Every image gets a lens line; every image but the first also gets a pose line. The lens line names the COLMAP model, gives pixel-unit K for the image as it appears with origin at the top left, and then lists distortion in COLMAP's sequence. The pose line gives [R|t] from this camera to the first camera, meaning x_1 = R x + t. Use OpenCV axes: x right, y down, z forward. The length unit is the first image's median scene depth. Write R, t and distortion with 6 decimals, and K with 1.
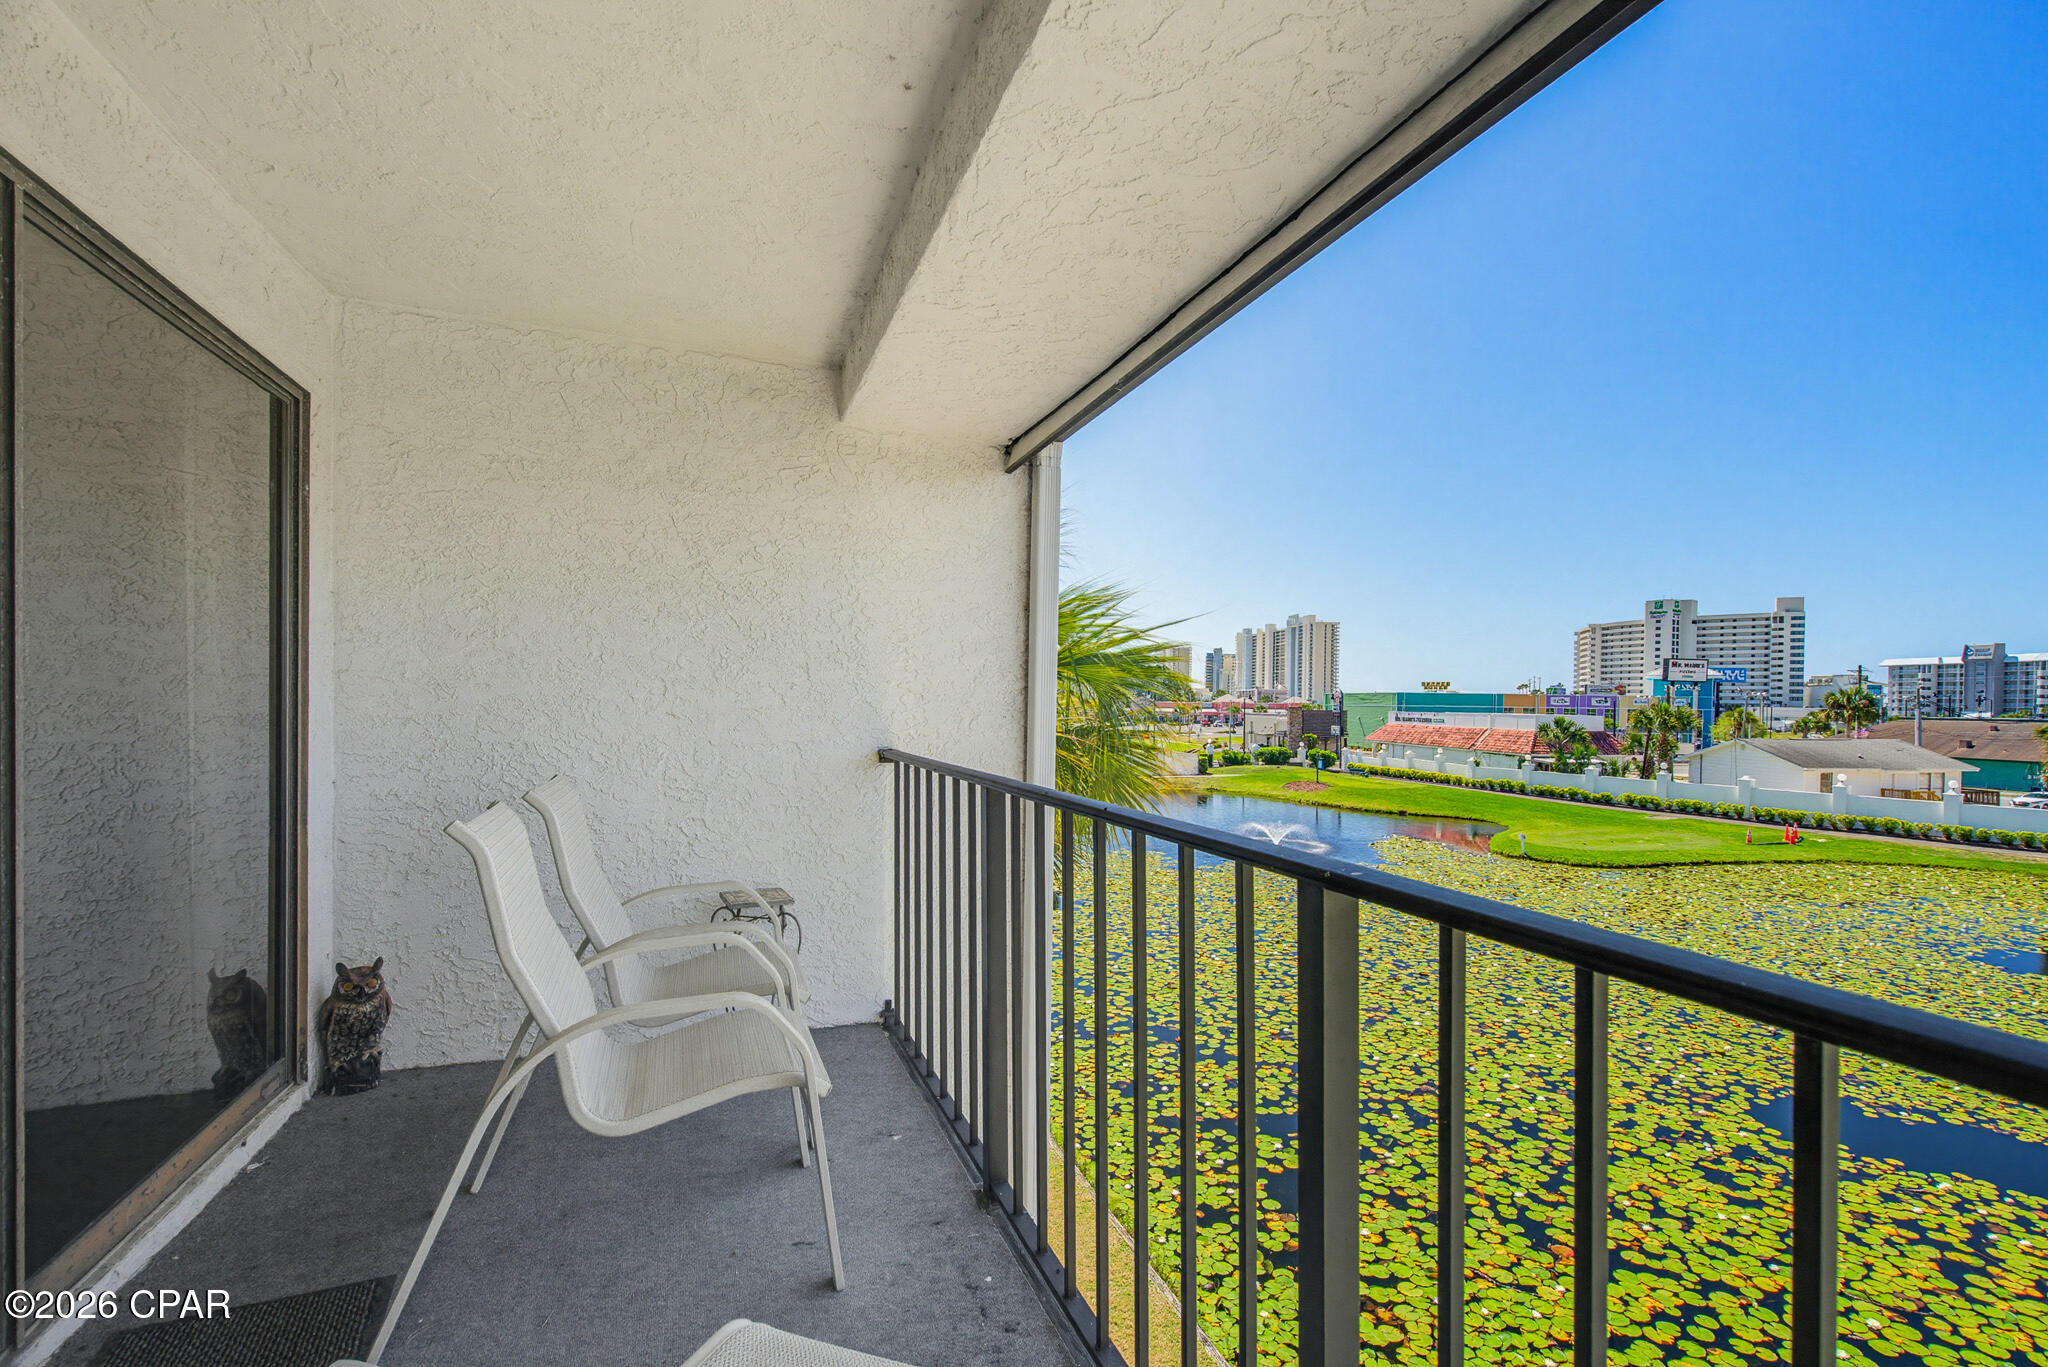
lens RADIAL K [[936.4, 0, 1051.3], [0, 936.4, 715.6], [0, 0, 1]] dist [-0.000095, -0.000396]
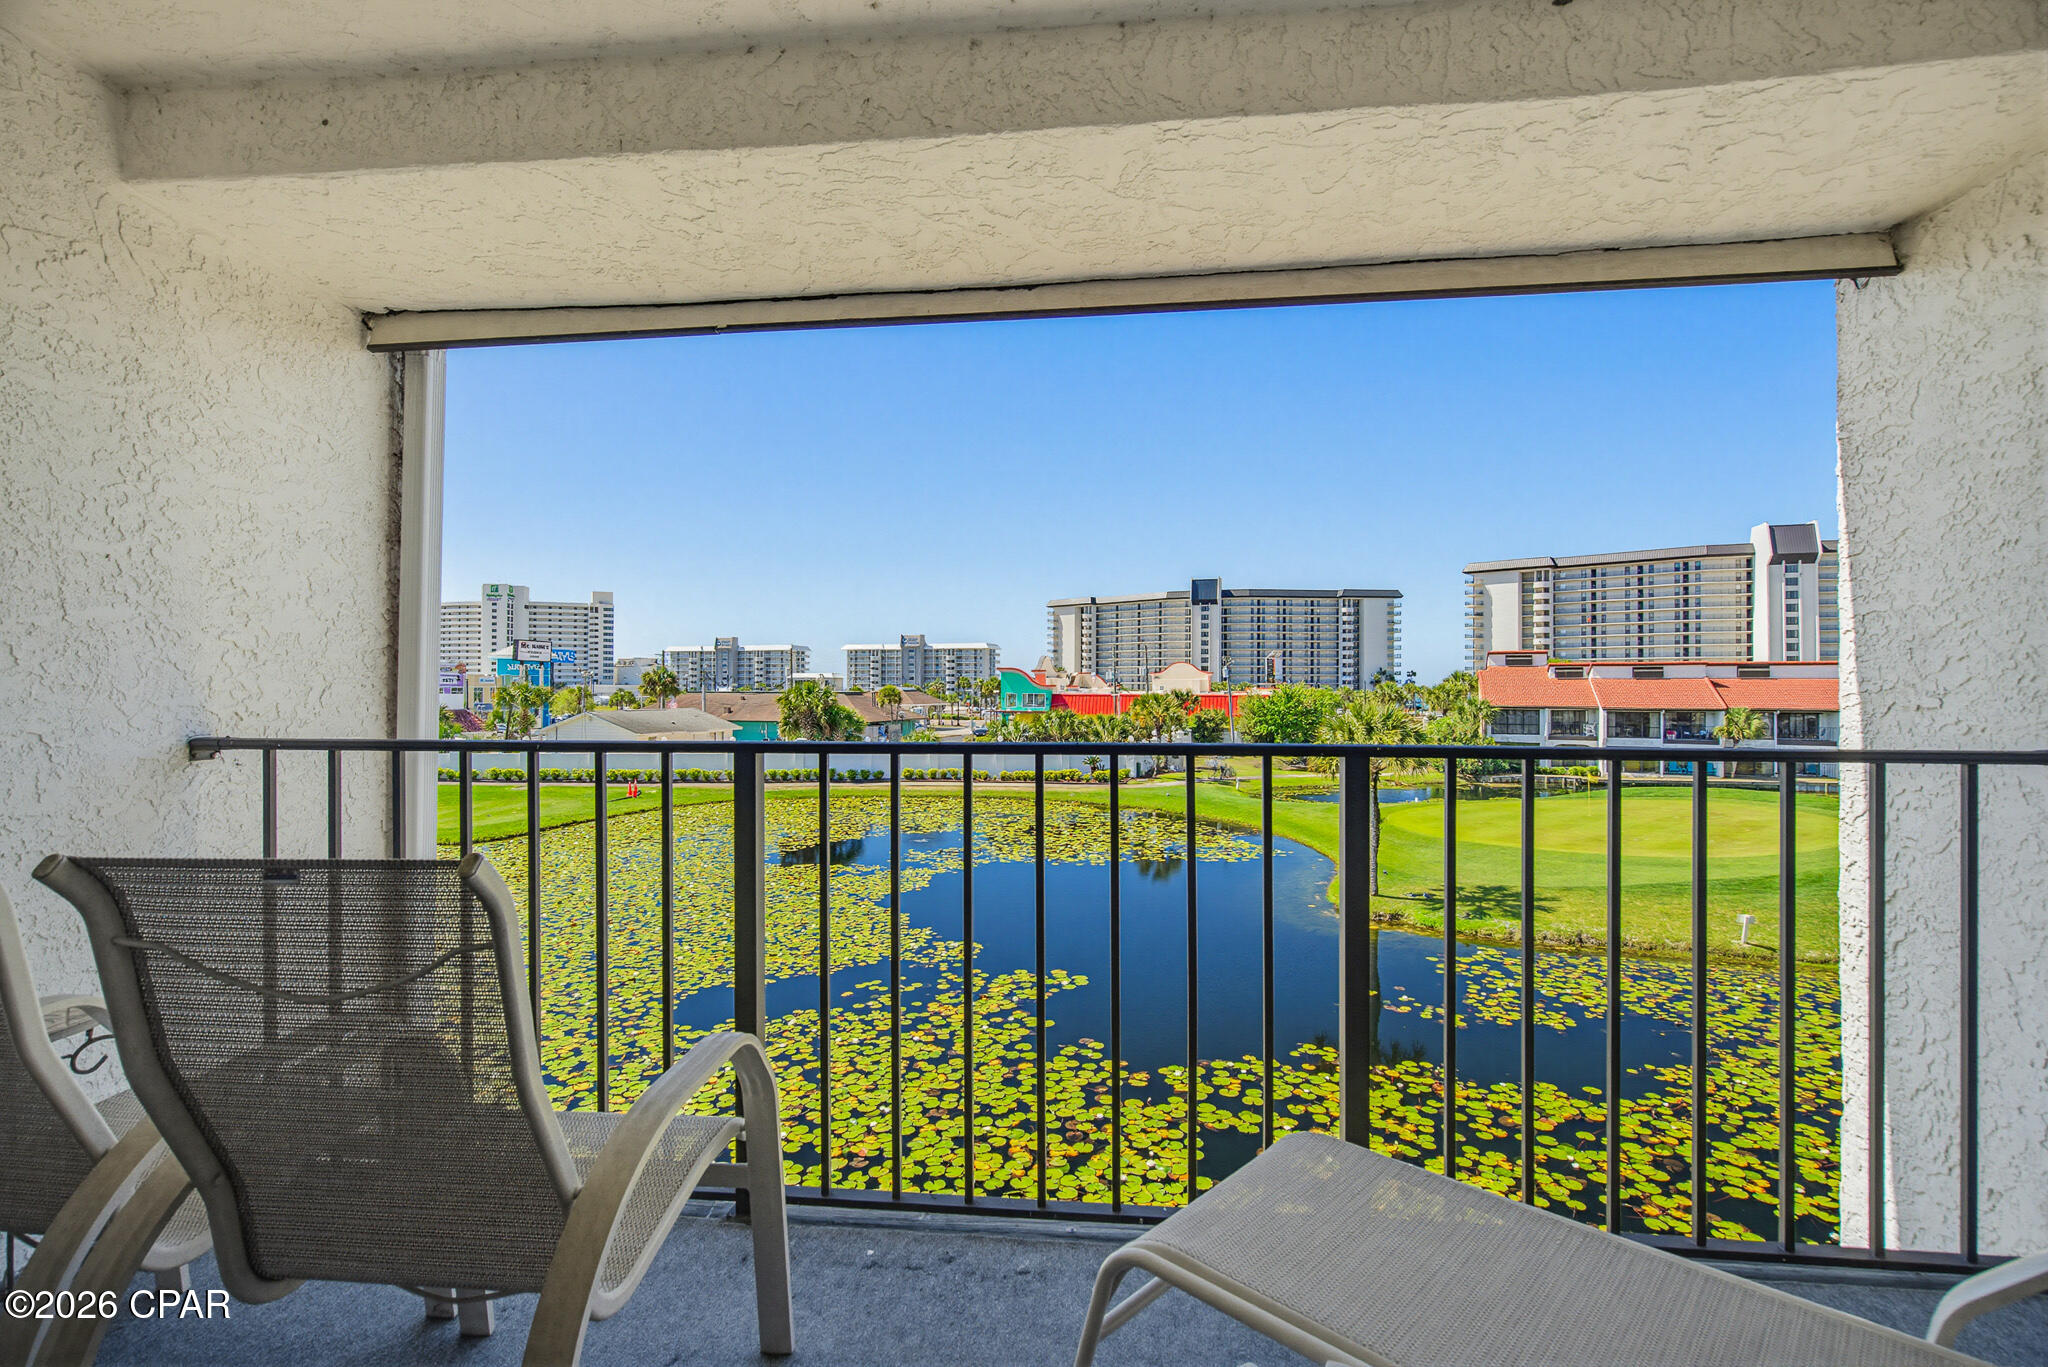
lens RADIAL K [[920.2, 0, 1024.5], [0, 920.2, 681.4], [0, 0, 1]] dist [-0.001088, 0.000145]
pose [[0.449230, -0.004170, 0.893407, -0.087377], [0.016631, 0.999855, -0.003695, 0.001752], [-0.893261, 0.016518, 0.449234, 0.043574]]
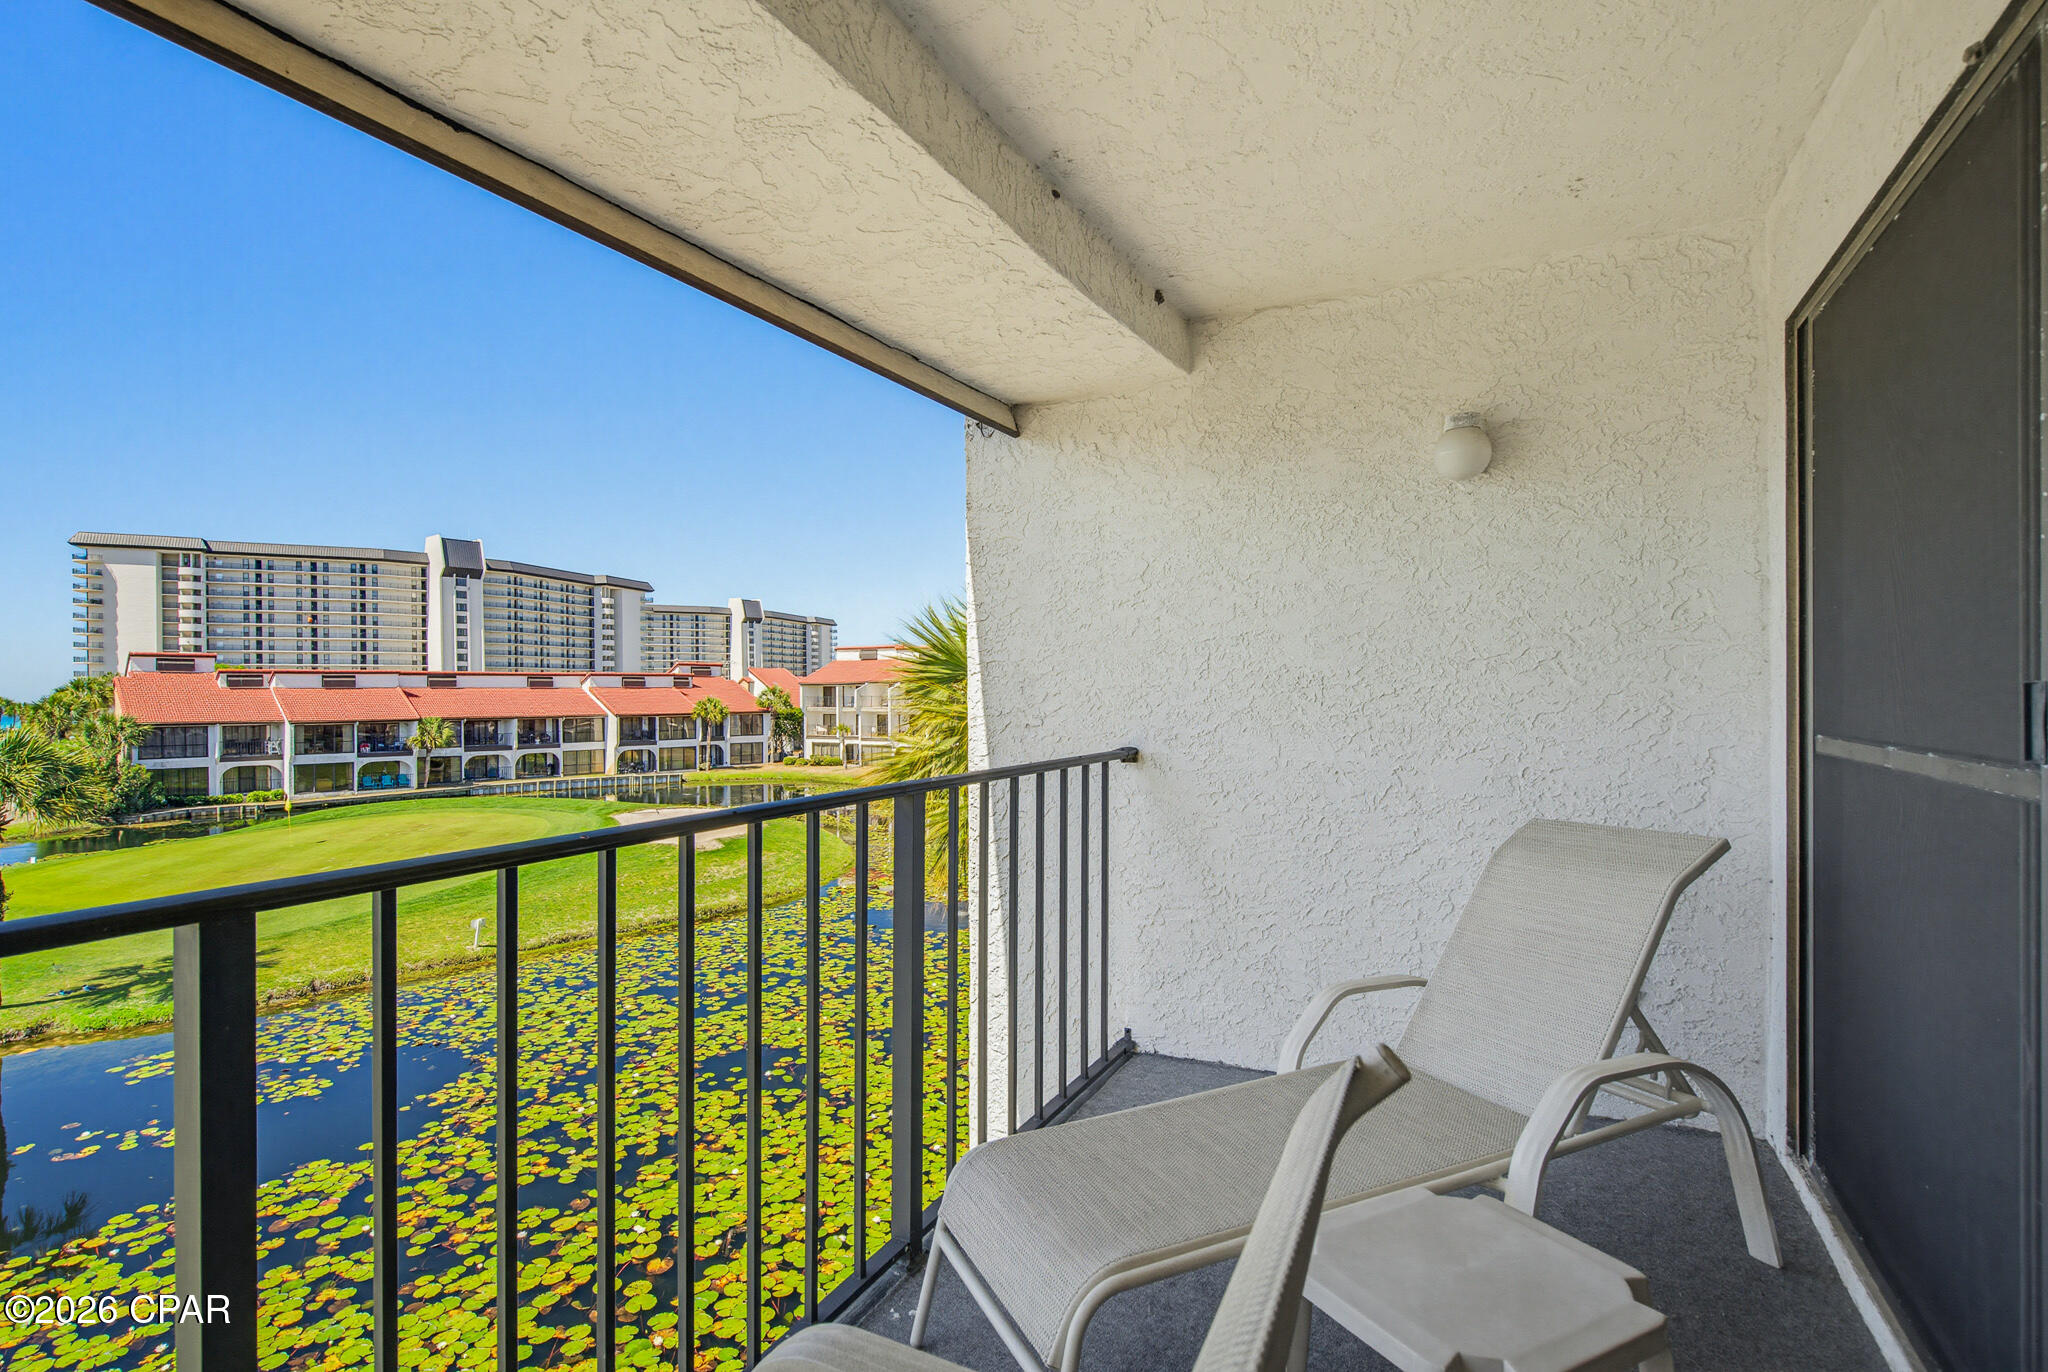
lens RADIAL K [[1003.2, 0, 1020.0], [0, 1003.2, 700.9], [0, 0, 1]] dist [0.000384, -0.000618]
pose [[-0.679715, -0.011856, 0.733380, -0.074945], [0.010634, 0.999605, 0.026017, -0.003113], [-0.733399, 0.025483, -0.679321, 0.123468]]
